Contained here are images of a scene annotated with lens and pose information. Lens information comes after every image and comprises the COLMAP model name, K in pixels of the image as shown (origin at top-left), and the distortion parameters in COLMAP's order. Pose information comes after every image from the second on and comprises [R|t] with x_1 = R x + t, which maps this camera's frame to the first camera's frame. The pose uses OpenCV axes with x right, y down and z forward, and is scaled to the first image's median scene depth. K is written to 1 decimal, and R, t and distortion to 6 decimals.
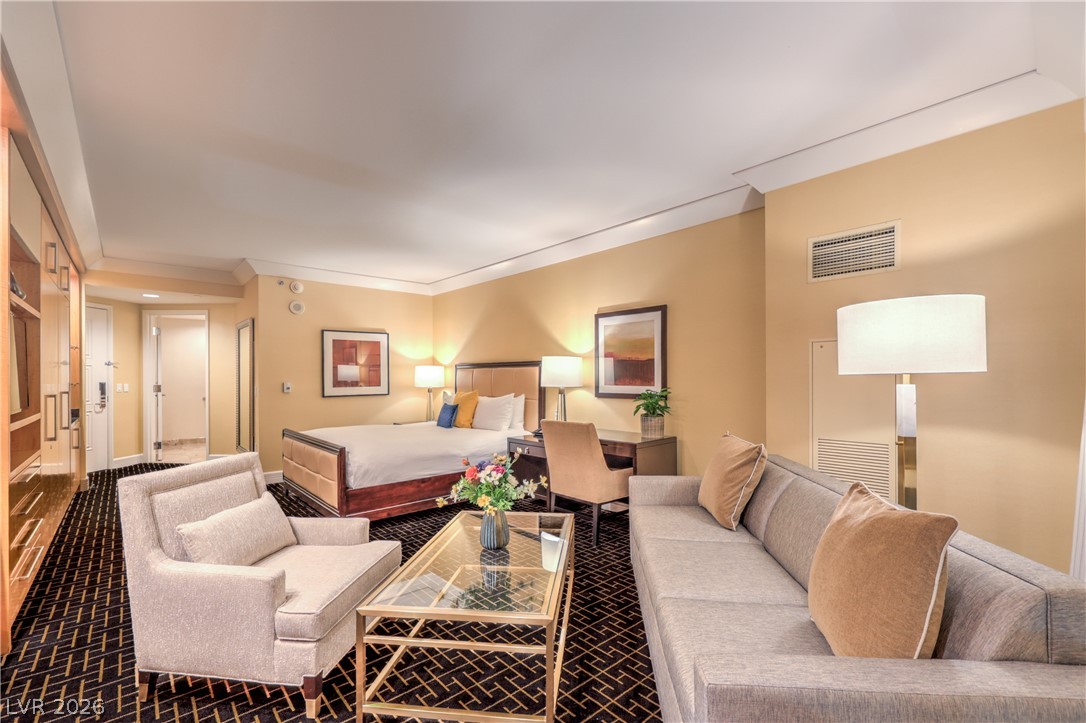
lens RADIAL K [[476.2, 0, 546.3], [0, 476.2, 364.7], [0, 0, 1]] dist [0.001009, 0.000582]
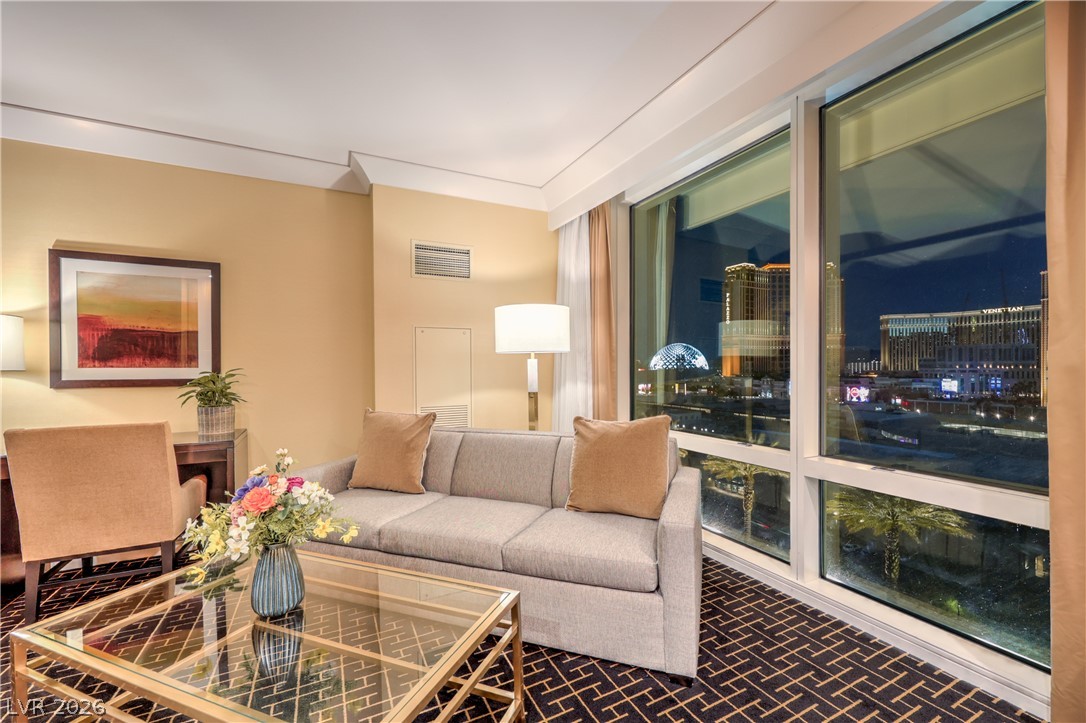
lens RADIAL K [[447.2, 0, 548.8], [0, 447.2, 367.9], [0, 0, 1]] dist [0.001361, 0.000178]
pose [[0.247954, -0.003019, 0.968767, -0.225367], [-0.021525, 0.999731, 0.008625, 0.018971], [-0.968533, -0.022991, 0.247823, 0.197888]]
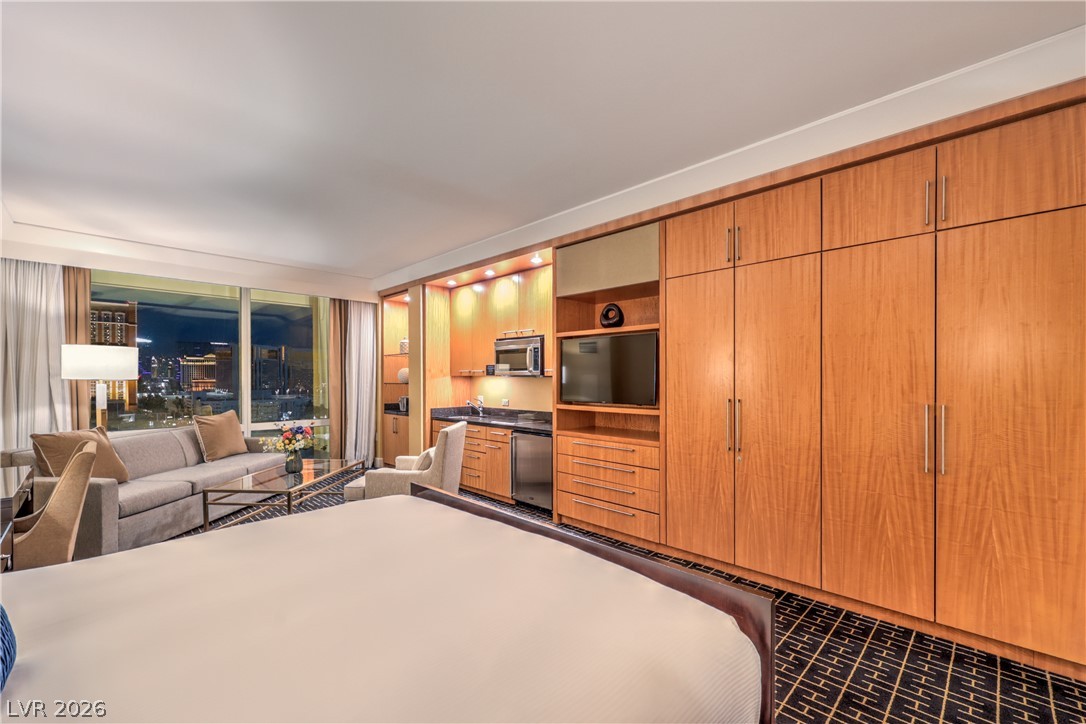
lens RADIAL K [[453.0, 0, 546.6], [0, 453.0, 380.1], [0, 0, 1]] dist [0.000315, 0.000044]
pose [[-0.998007, 0.003344, -0.063020, -0.368434], [0.004817, 0.999718, -0.023241, 0.026164], [0.062924, -0.023498, -0.997742, 1.081997]]
